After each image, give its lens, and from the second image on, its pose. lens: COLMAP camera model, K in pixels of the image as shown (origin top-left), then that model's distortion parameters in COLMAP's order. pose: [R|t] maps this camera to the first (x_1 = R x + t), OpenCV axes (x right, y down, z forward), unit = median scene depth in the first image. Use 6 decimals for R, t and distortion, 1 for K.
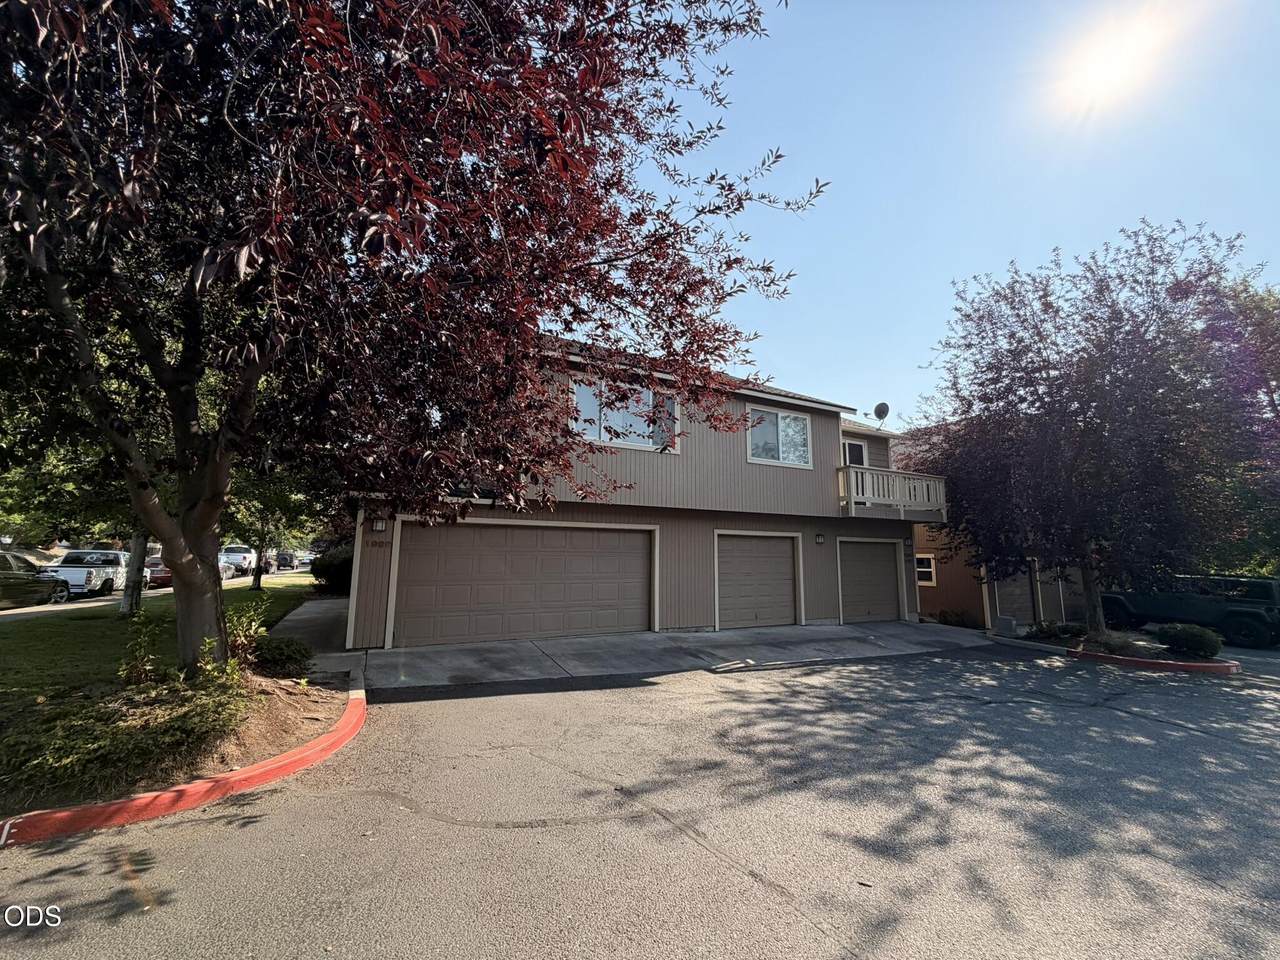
lens RADIAL K [[510.2, 0, 629.3], [0, 510.2, 487.0], [0, 0, 1]] dist [0.003695, 0.001457]
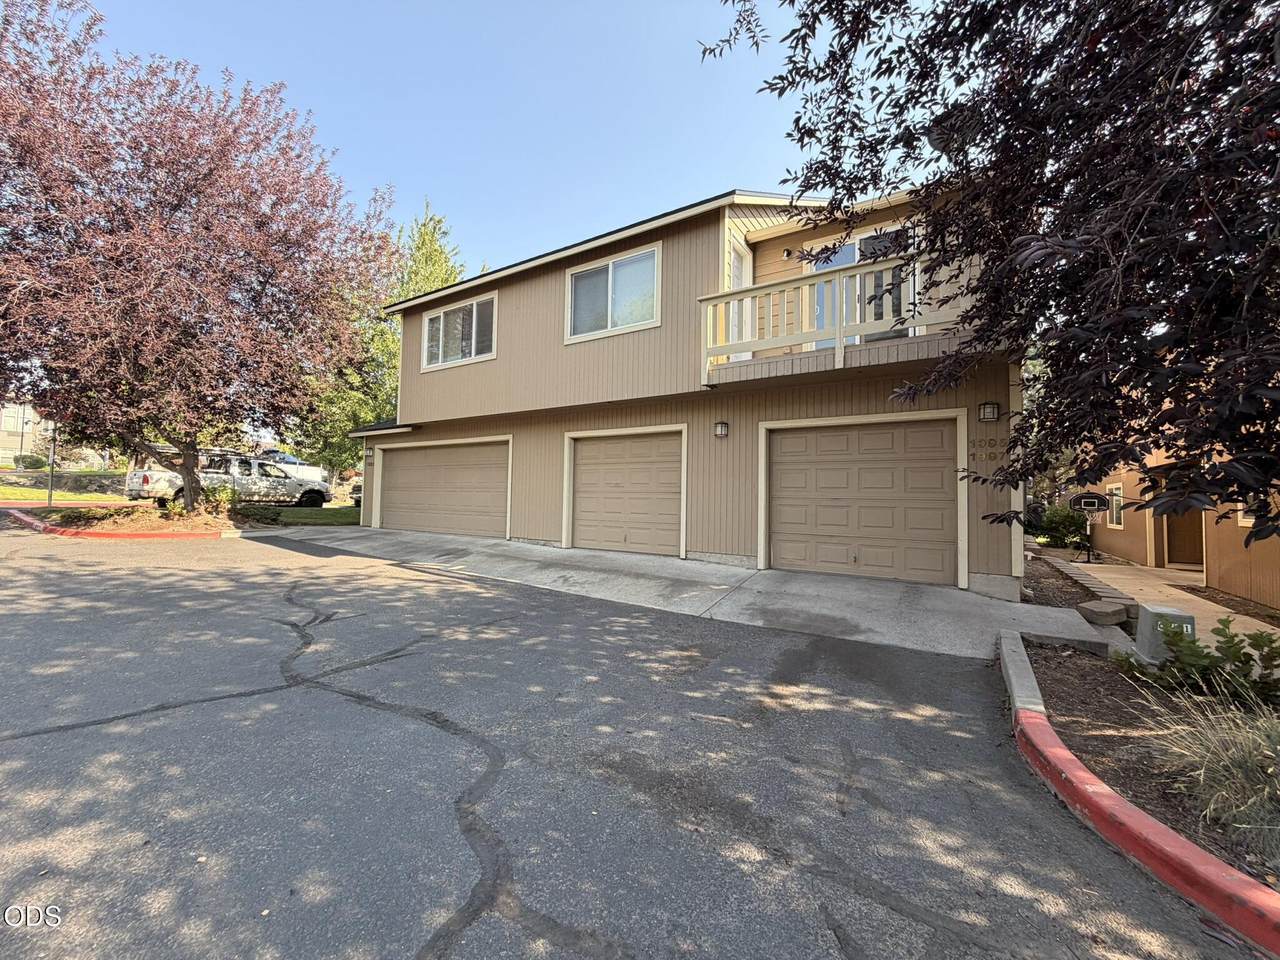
lens RADIAL K [[510.2, 0, 639.0], [0, 510.2, 471.5], [0, 0, 1]] dist [0.003695, 0.001457]
pose [[0.510009, -0.033320, -0.859523, 0.875206], [0.123081, 0.991794, 0.034584, 0.121263], [0.851318, -0.123429, 0.509925, 0.599560]]
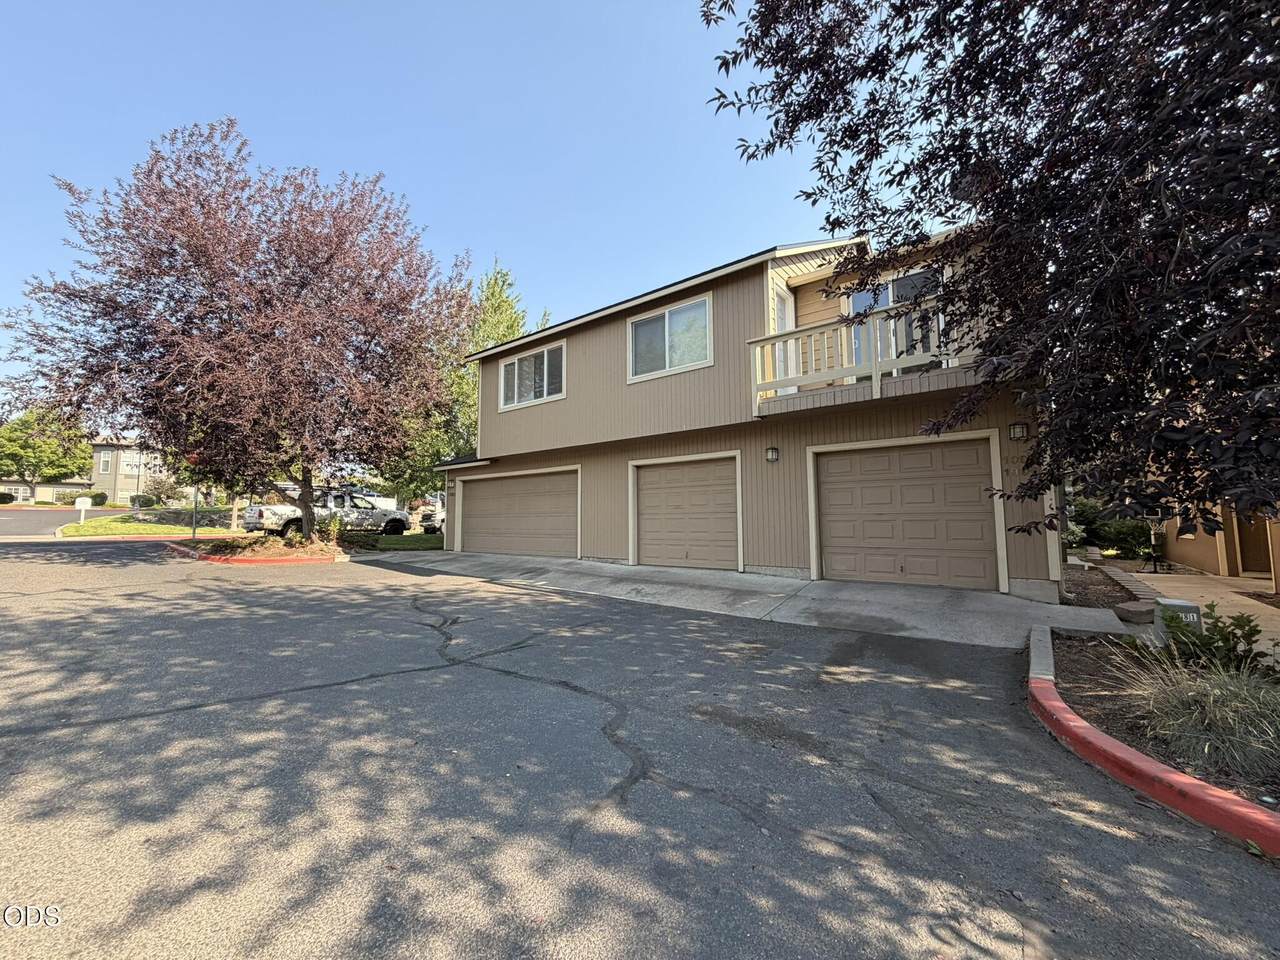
lens RADIAL K [[510.2, 0, 638.4], [0, 510.2, 474.7], [0, 0, 1]] dist [0.003695, 0.001457]
pose [[0.429213, -0.081009, -0.899563, 0.937688], [0.154899, 0.987816, -0.015049, 0.113765], [0.889822, -0.132882, 0.436531, 0.540005]]
